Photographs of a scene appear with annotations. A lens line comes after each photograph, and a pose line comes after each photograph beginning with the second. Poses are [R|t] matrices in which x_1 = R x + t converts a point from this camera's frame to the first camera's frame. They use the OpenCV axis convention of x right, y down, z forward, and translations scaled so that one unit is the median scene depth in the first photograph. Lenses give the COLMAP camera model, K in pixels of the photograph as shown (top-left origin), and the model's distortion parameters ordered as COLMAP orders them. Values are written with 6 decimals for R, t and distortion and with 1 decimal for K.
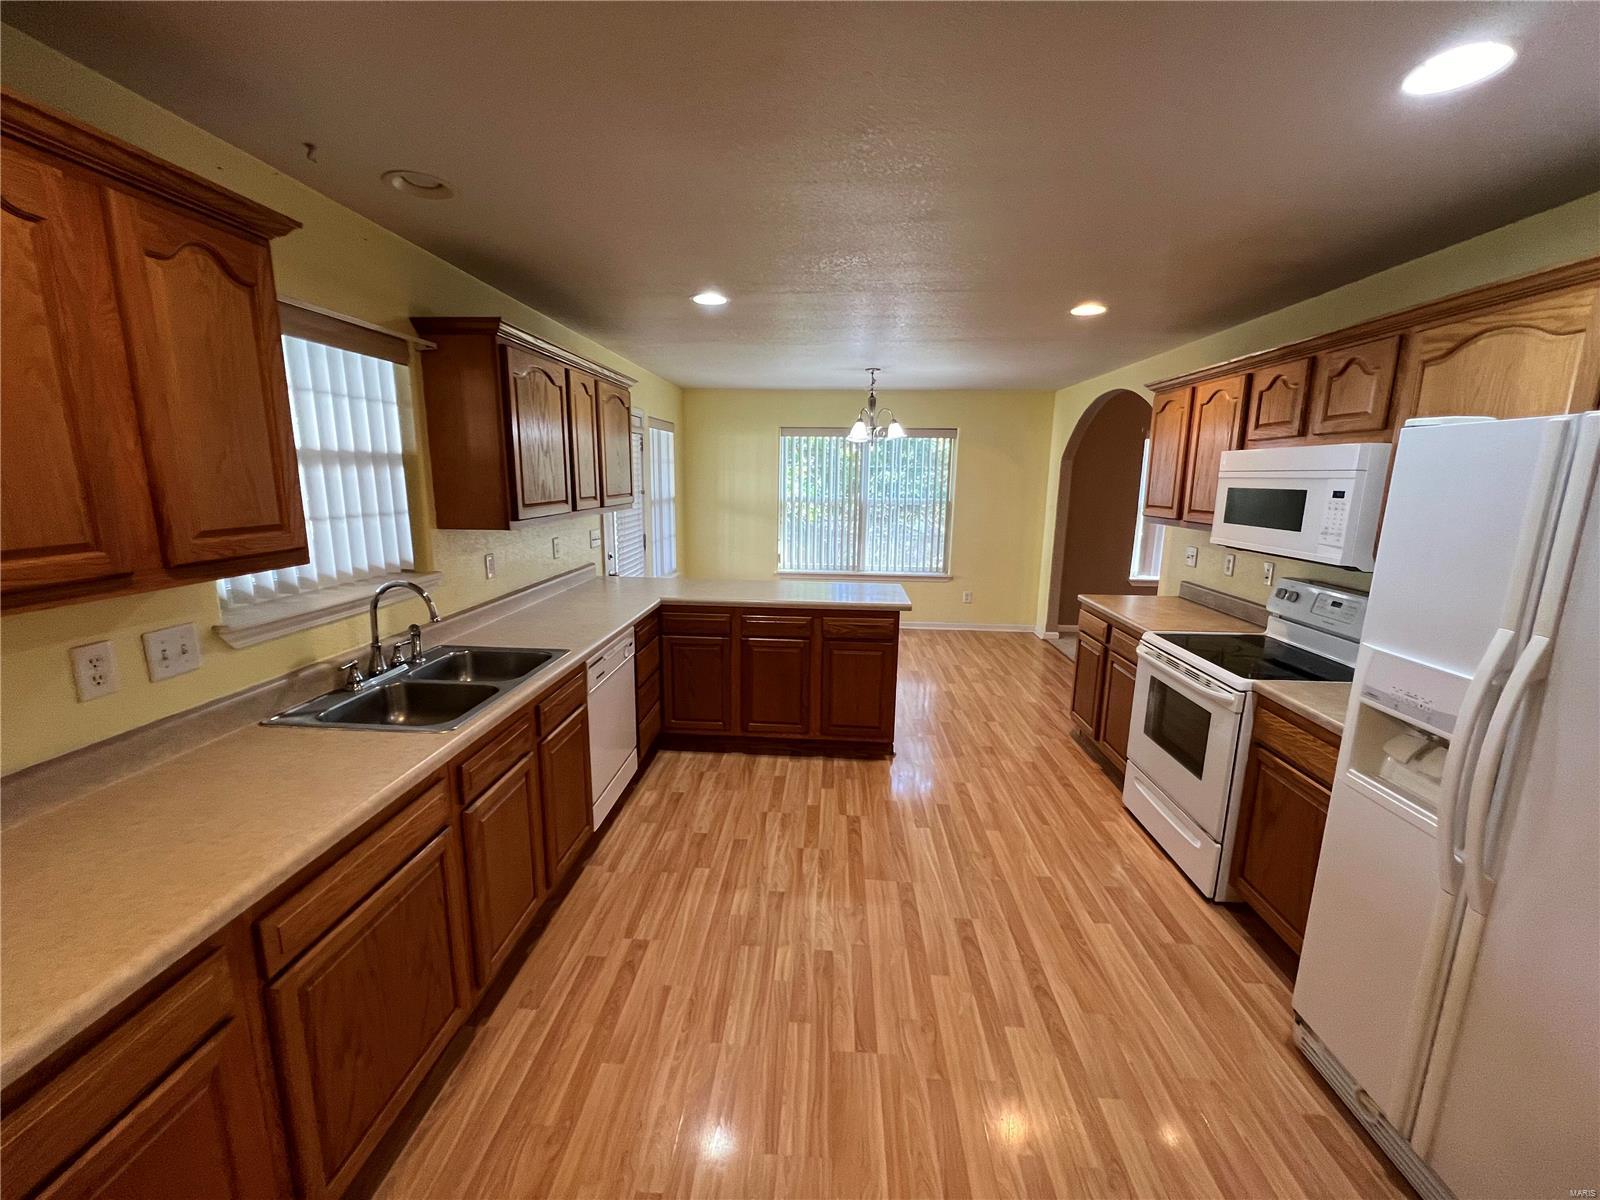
lens RADIAL K [[637.4, 0, 796.9], [0, 637.4, 592.2], [0, 0, 1]] dist [0.000743, 0.000084]
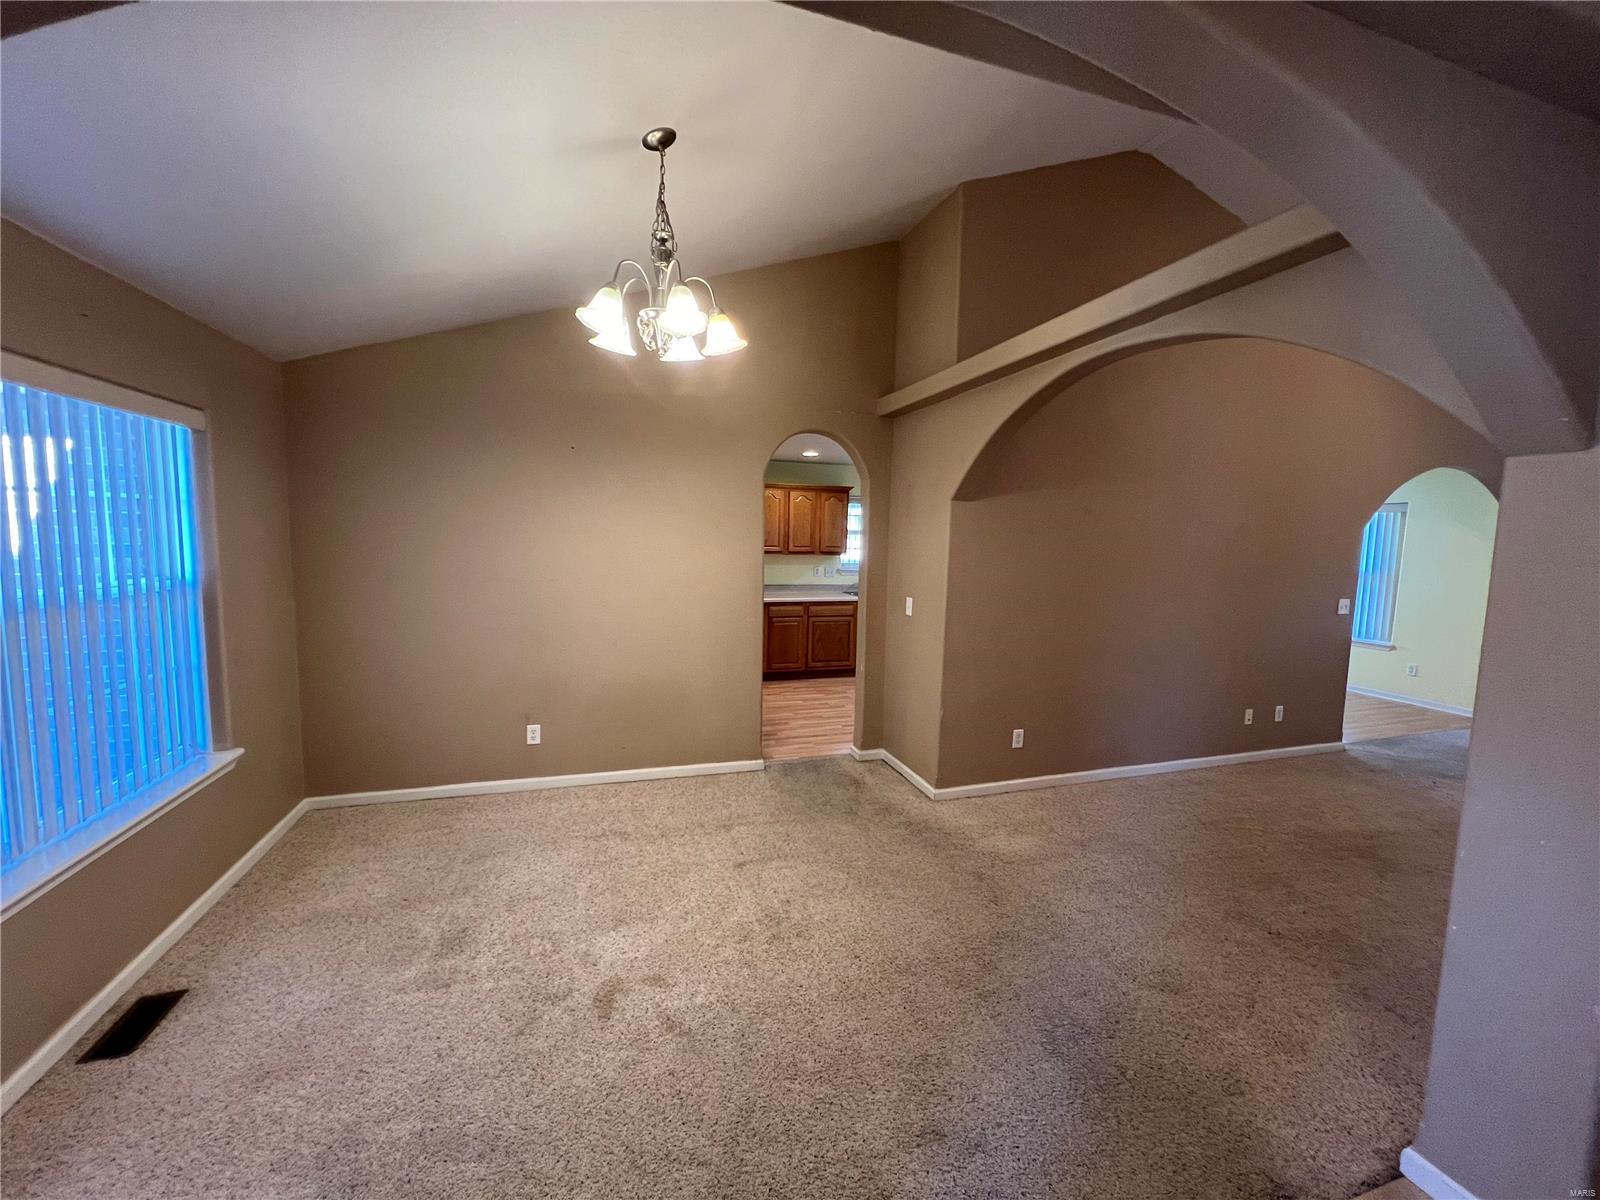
lens RADIAL K [[637.4, 0, 796.9], [0, 637.4, 592.2], [0, 0, 1]] dist [0.000743, 0.000084]
pose [[0.372346, 0.084519, -0.924238, 2.343332], [-0.187780, 0.982109, 0.014161, 0.155927], [0.908899, 0.168281, 0.381555, -0.733544]]
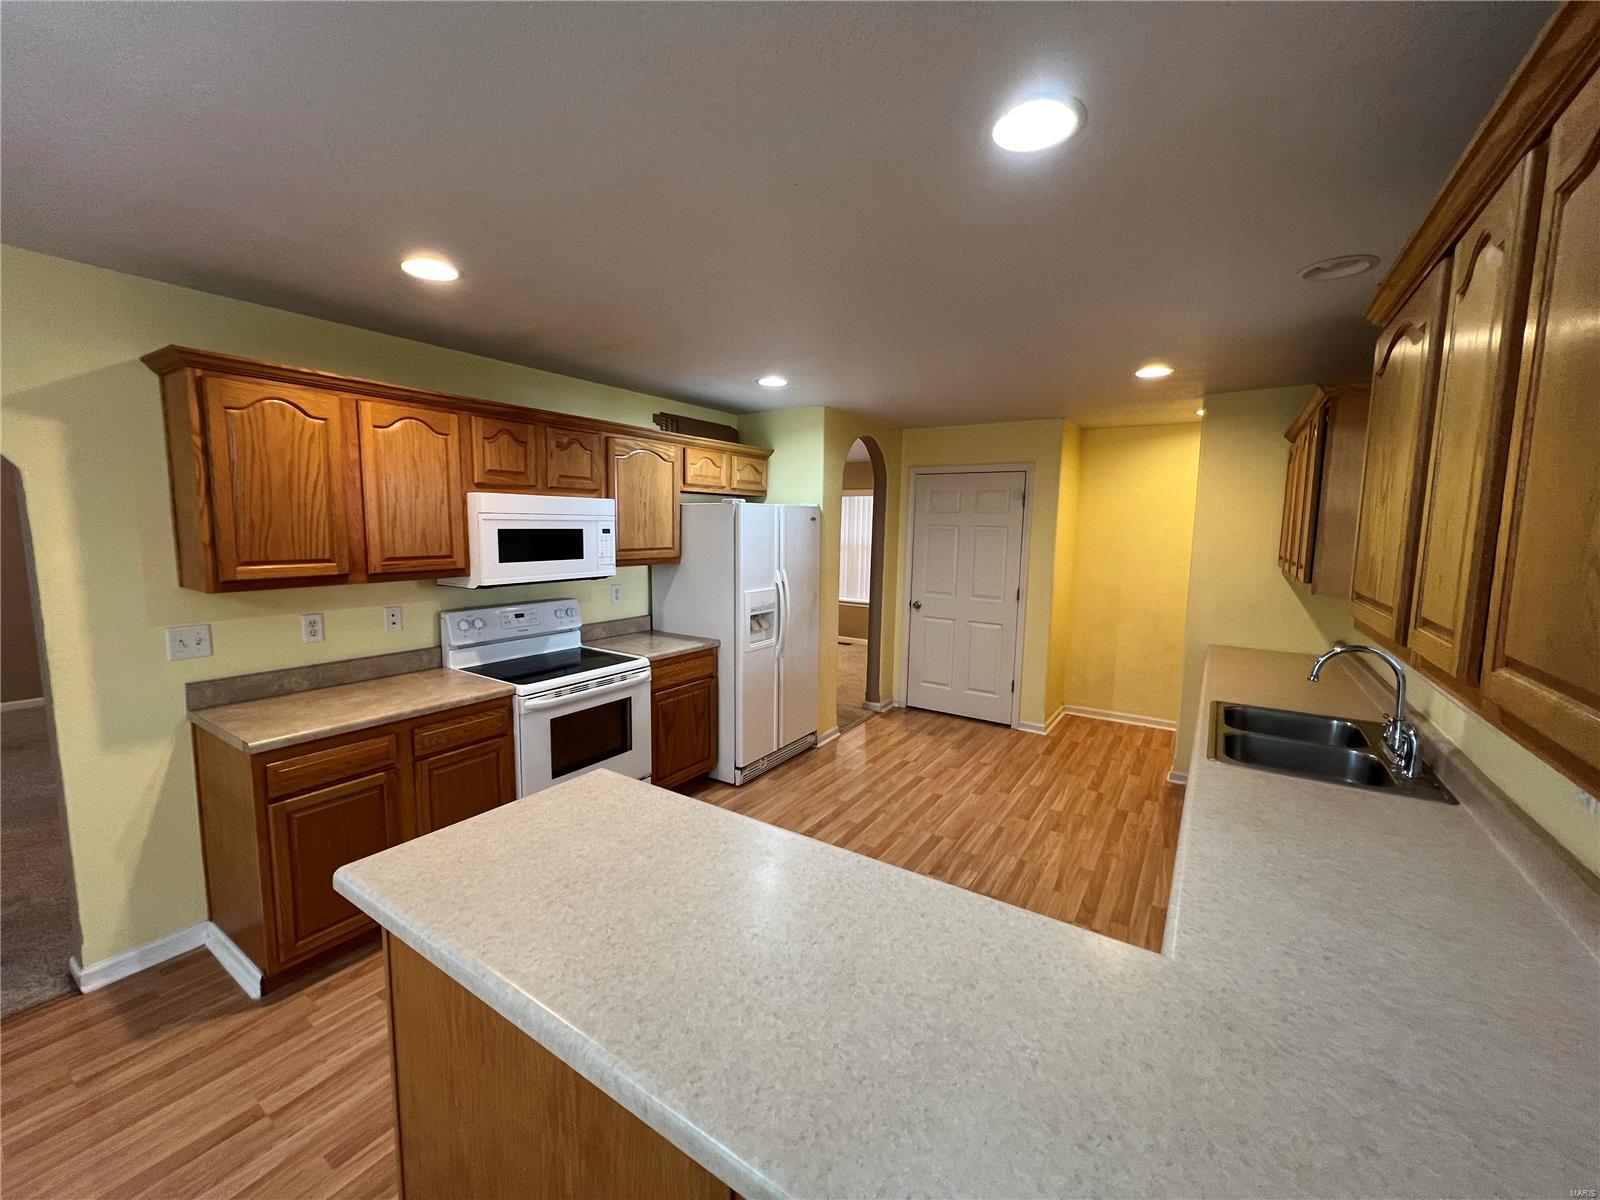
lens RADIAL K [[637.4, 0, 796.9], [0, 637.4, 592.2], [0, 0, 1]] dist [0.000743, 0.000084]
pose [[-0.865558, -0.075407, 0.495099, -0.308485], [0.068469, 0.961499, 0.266144, -0.368716], [-0.496106, 0.264262, -0.827070, 1.973813]]
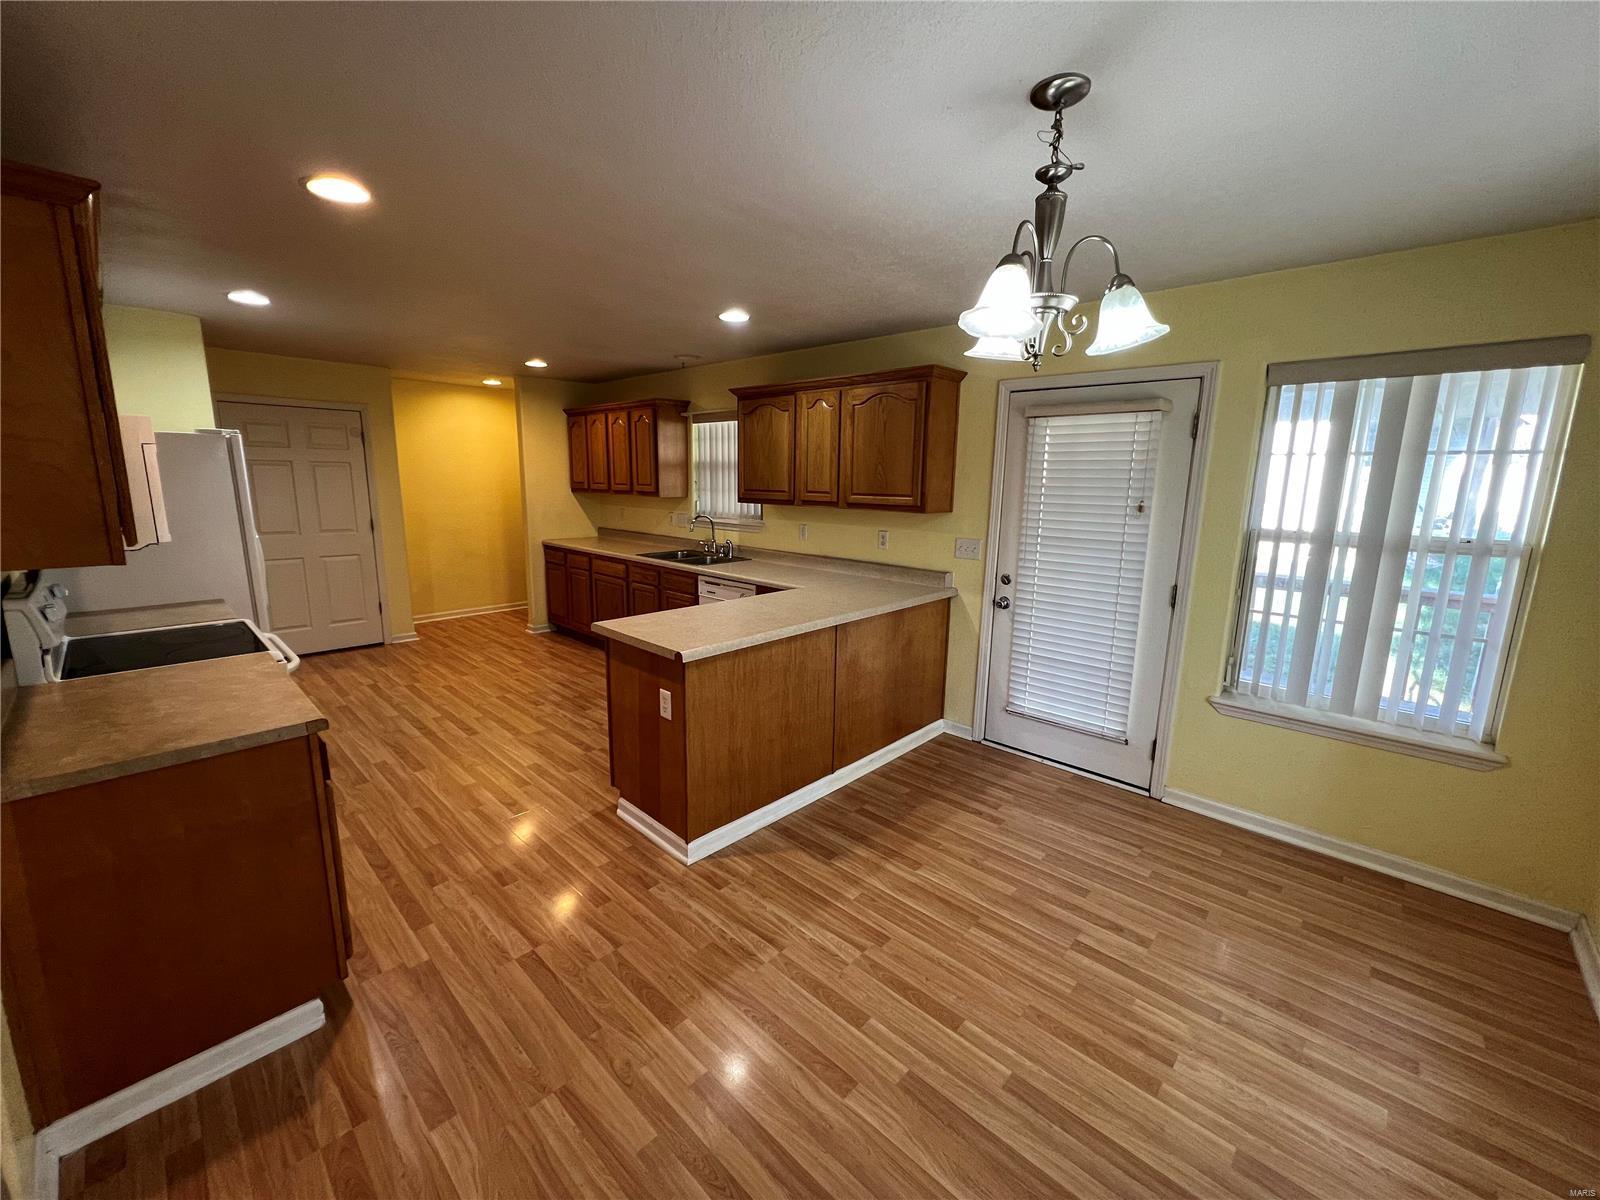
lens RADIAL K [[637.4, 0, 796.9], [0, 637.4, 592.2], [0, 0, 1]] dist [0.000743, 0.000084]
pose [[-0.639146, 0.117114, -0.760116, 0.943658], [-0.166514, 0.943823, 0.285432, -0.443368], [0.750843, 0.309003, -0.583740, 2.492105]]
